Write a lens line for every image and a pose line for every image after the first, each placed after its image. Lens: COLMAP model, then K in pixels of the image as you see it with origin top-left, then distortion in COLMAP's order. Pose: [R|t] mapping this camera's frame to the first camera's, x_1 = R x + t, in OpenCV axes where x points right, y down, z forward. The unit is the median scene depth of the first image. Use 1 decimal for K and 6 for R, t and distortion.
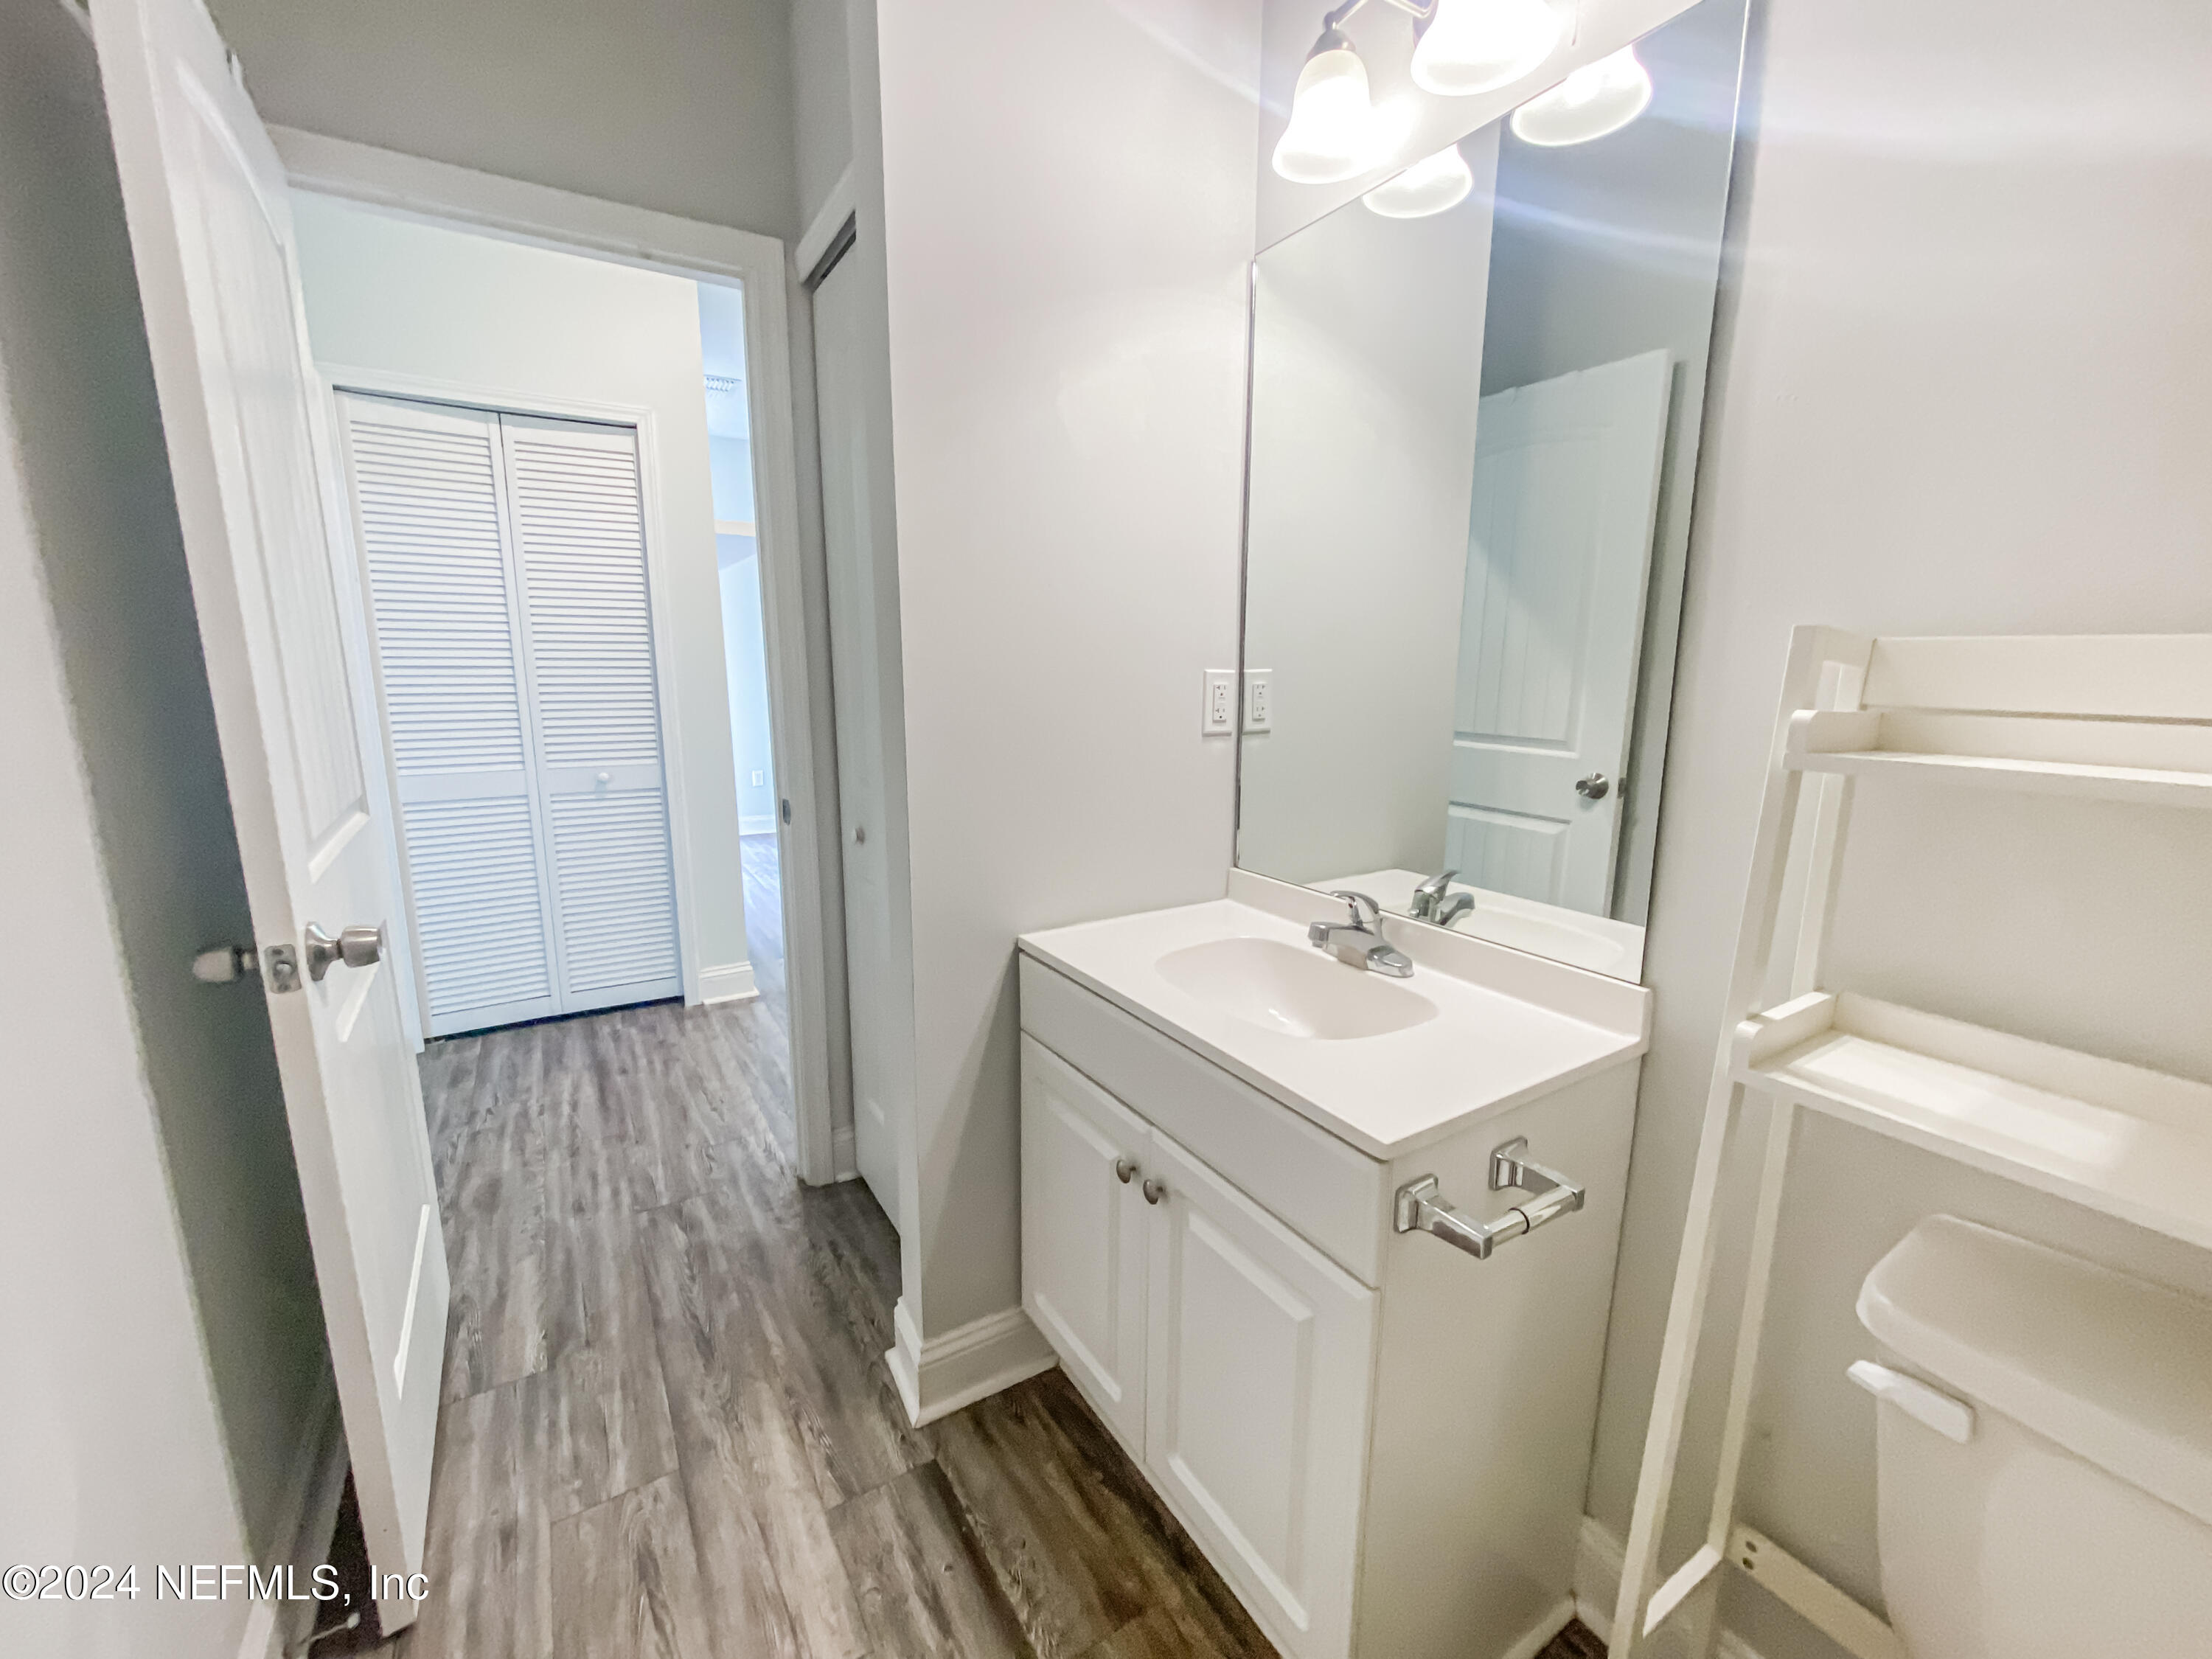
lens RADIAL K [[917.1, 0, 1111.6], [0, 917.1, 833.0], [0, 0, 1]] dist [0.003617, -0.001650]
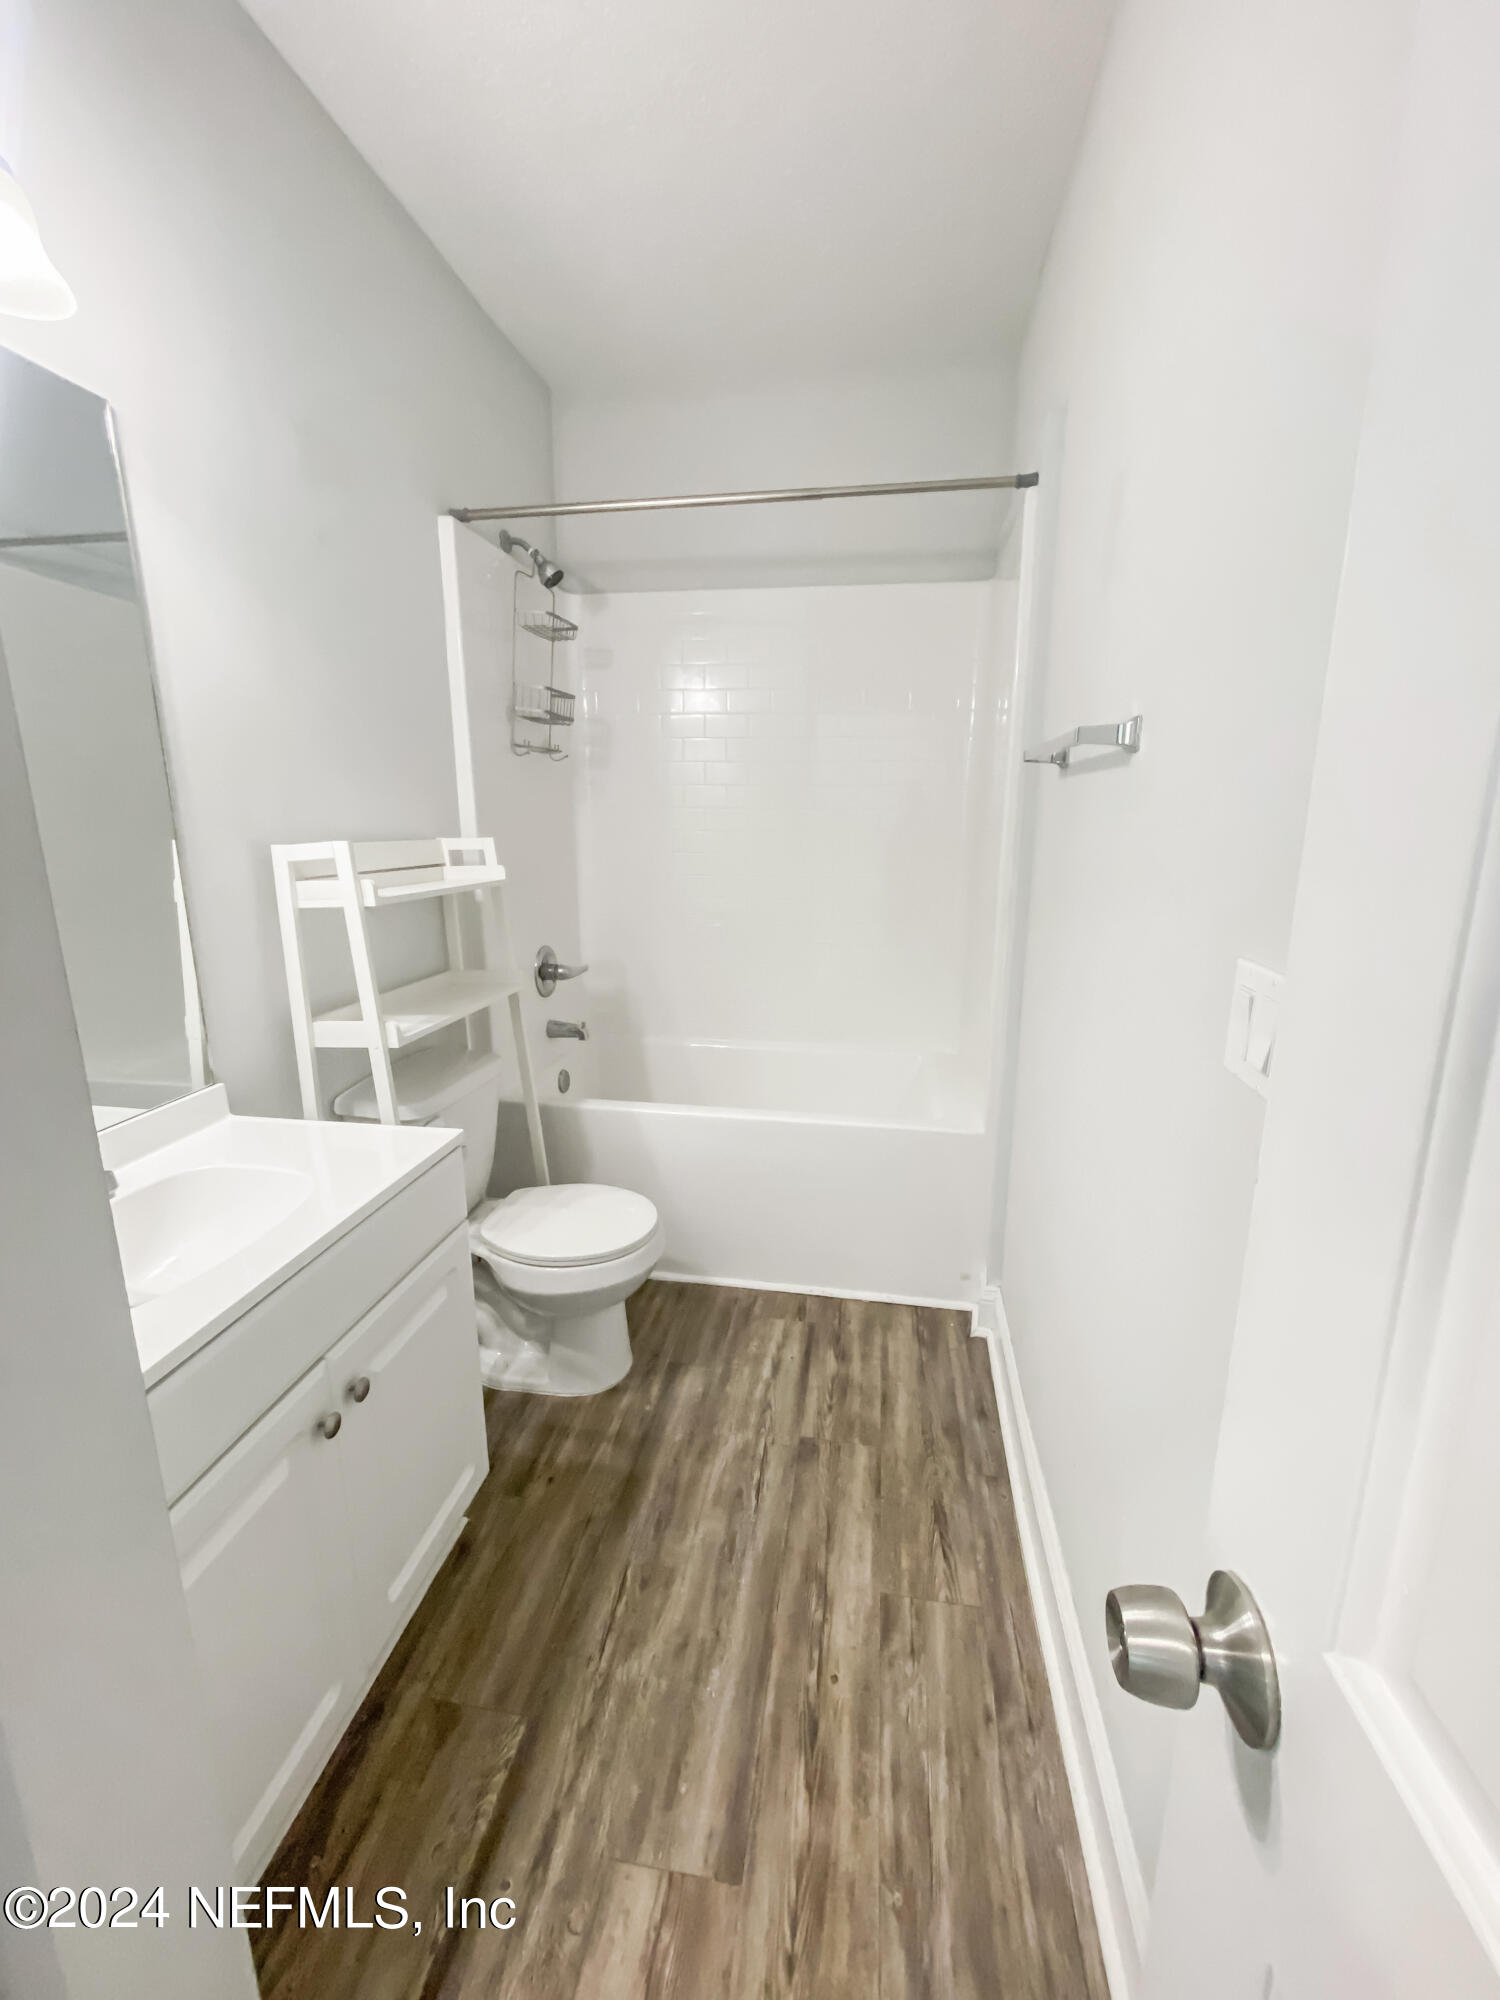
lens RADIAL K [[829.2, 0, 751.5], [0, 829.2, 1002.1], [0, 0, 1]] dist [0.003617, -0.001650]
pose [[-0.761717, -0.140141, 0.632573, -0.791743], [0.117938, 0.930026, 0.348055, -0.283125], [-0.637086, 0.339724, -0.691888, 1.160498]]
